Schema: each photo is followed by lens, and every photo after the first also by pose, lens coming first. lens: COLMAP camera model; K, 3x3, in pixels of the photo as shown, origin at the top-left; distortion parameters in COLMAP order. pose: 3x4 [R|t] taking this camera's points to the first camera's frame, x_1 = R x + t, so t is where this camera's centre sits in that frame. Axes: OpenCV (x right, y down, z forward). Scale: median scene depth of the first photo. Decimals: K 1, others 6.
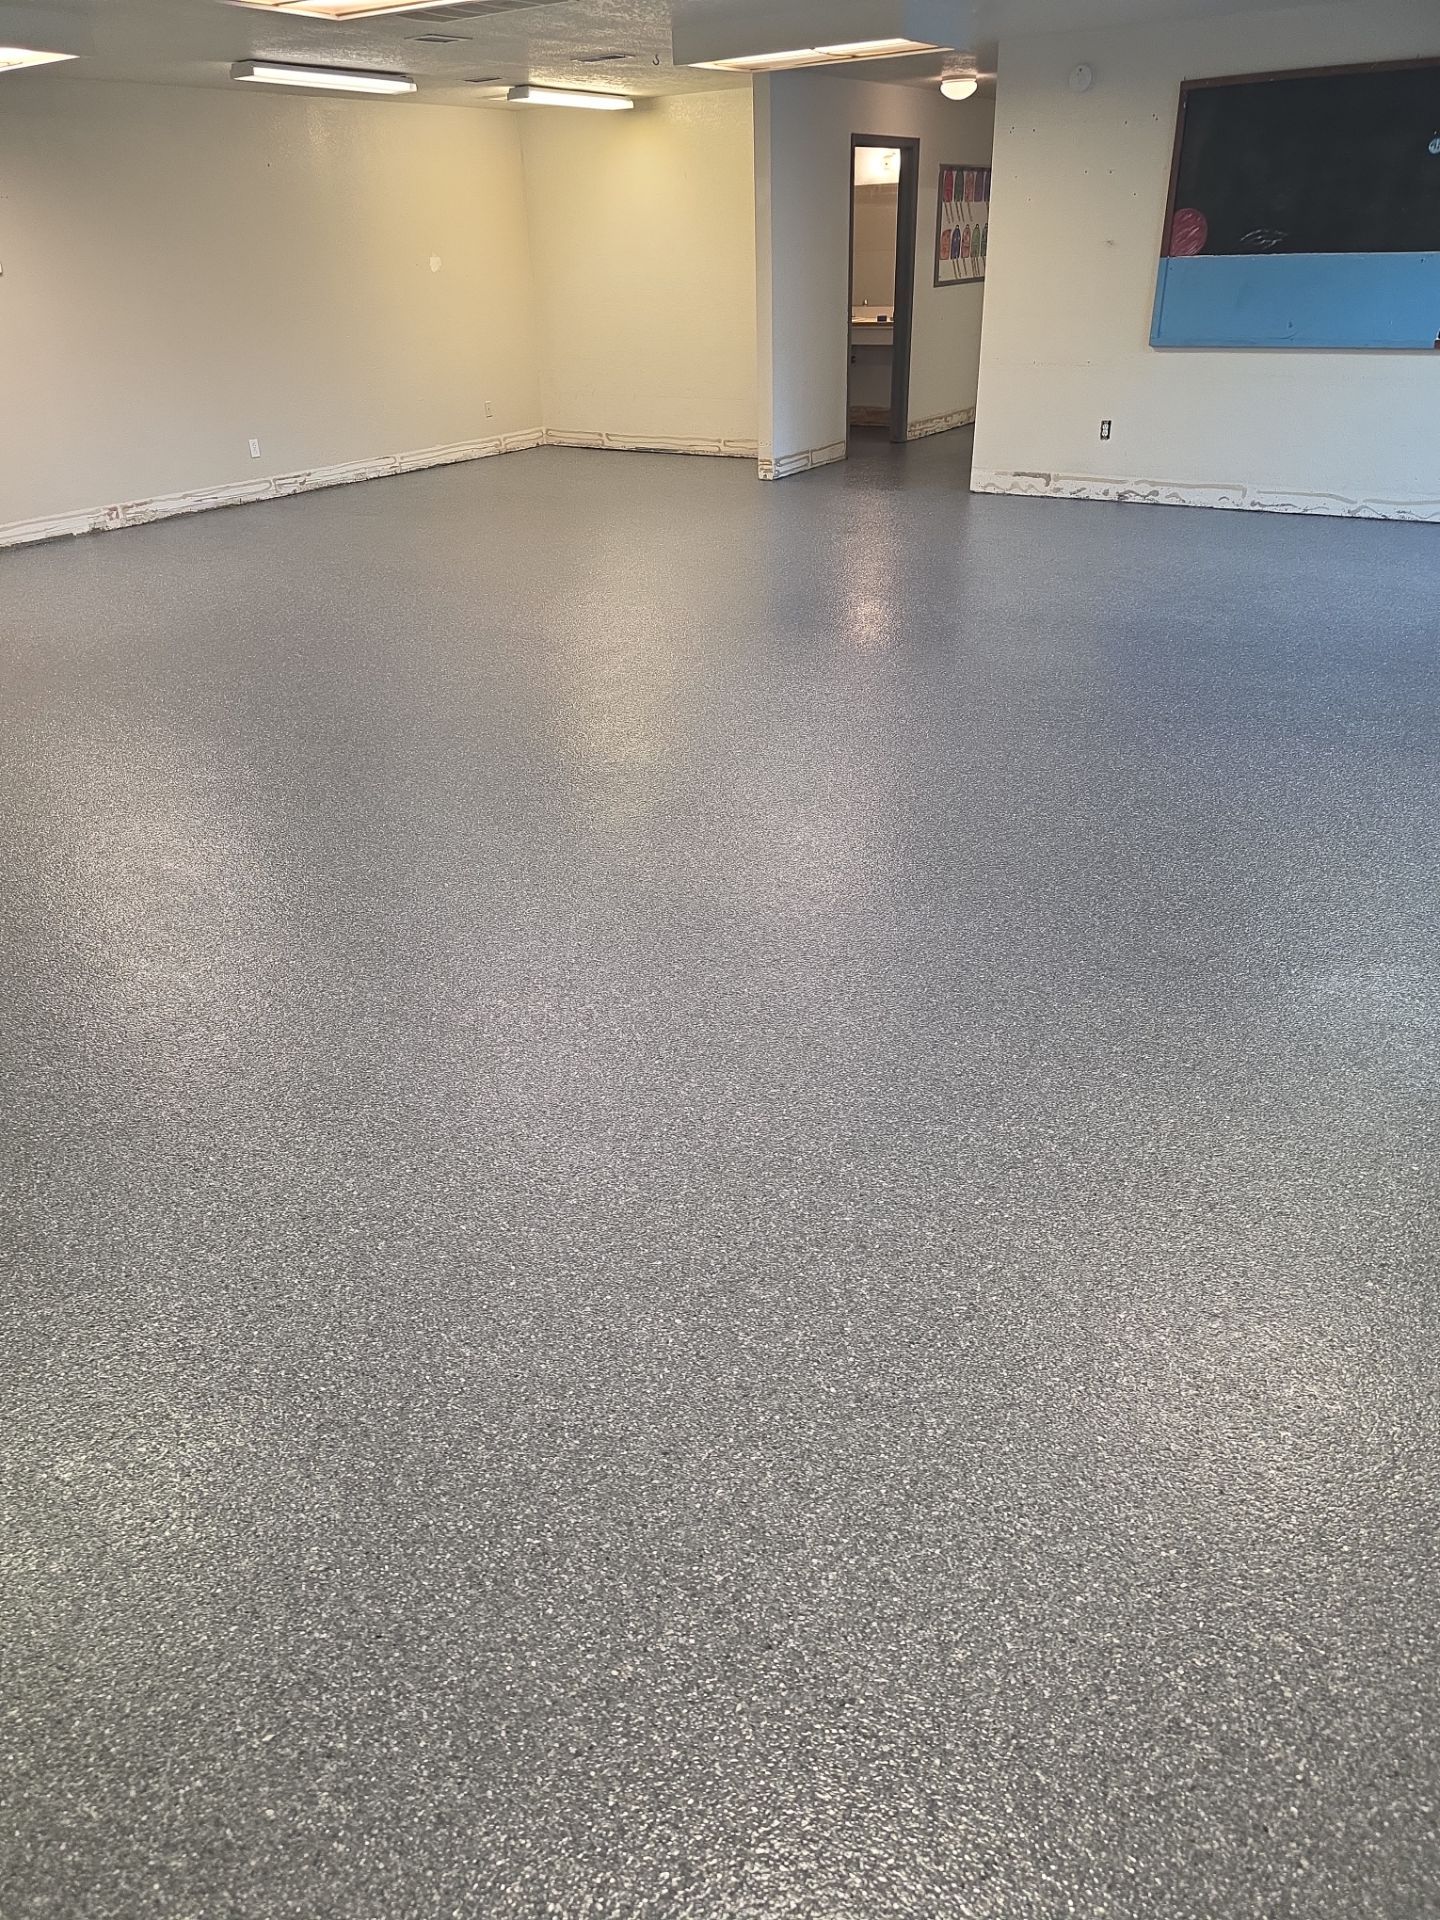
lens RADIAL K [[1298.0, 0, 720.0], [0, 1298.0, 960.0], [0, 0, 1]] dist [0.053601, -0.040878]
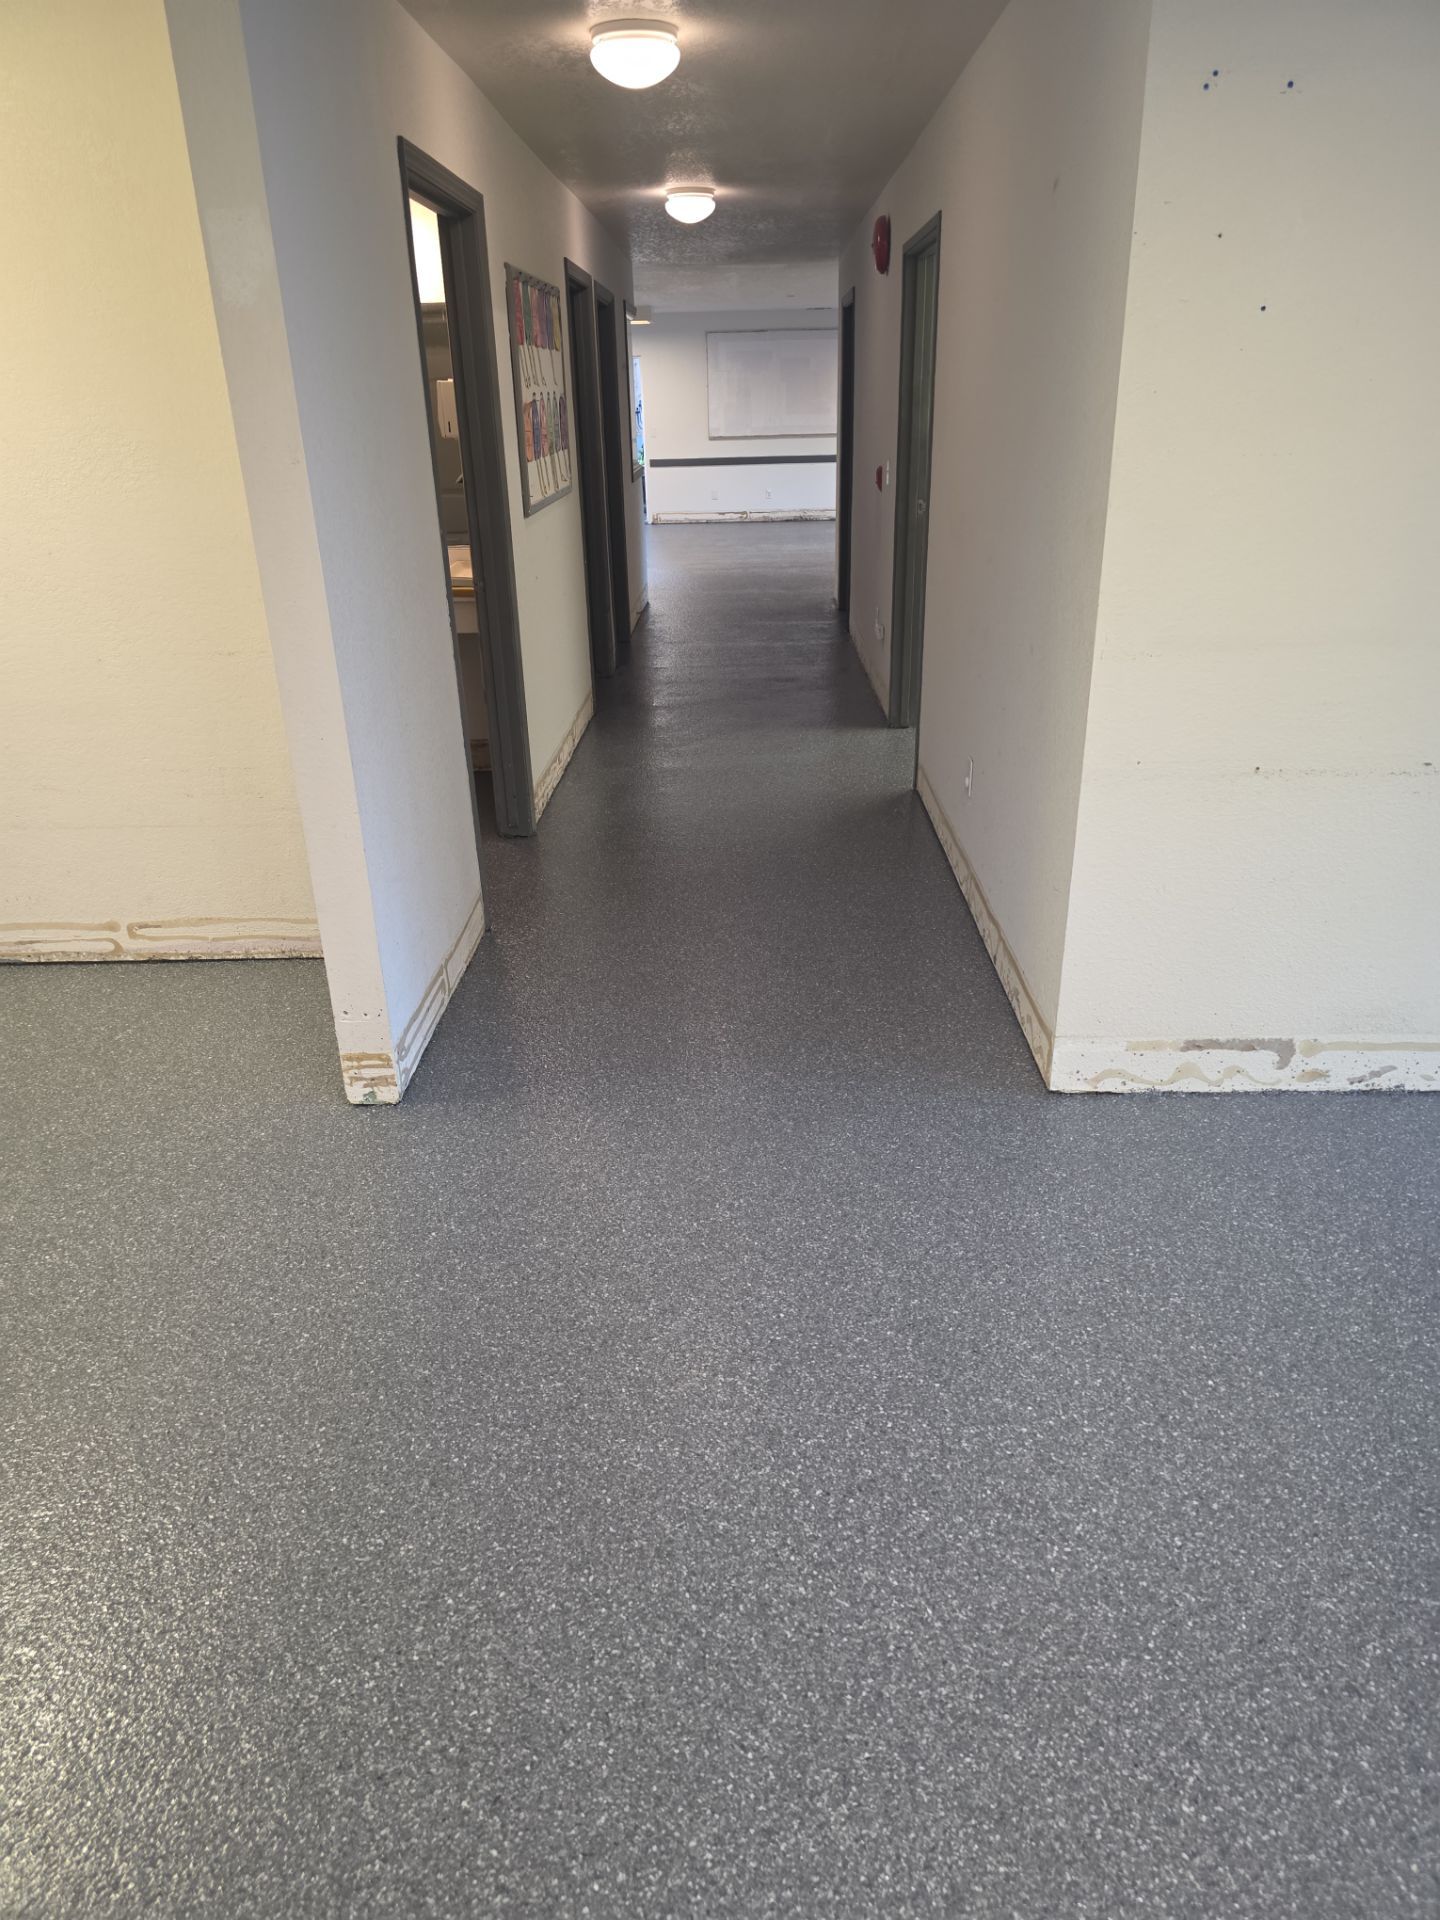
lens RADIAL K [[1298.0, 0, 720.0], [0, 1298.0, 960.0], [0, 0, 1]] dist [0.053601, -0.040878]
pose [[0.841786, -0.196265, 0.502868, -0.053364], [0.251592, 0.966841, -0.043808, -0.400255], [-0.477596, 0.163395, 0.863252, 0.733752]]
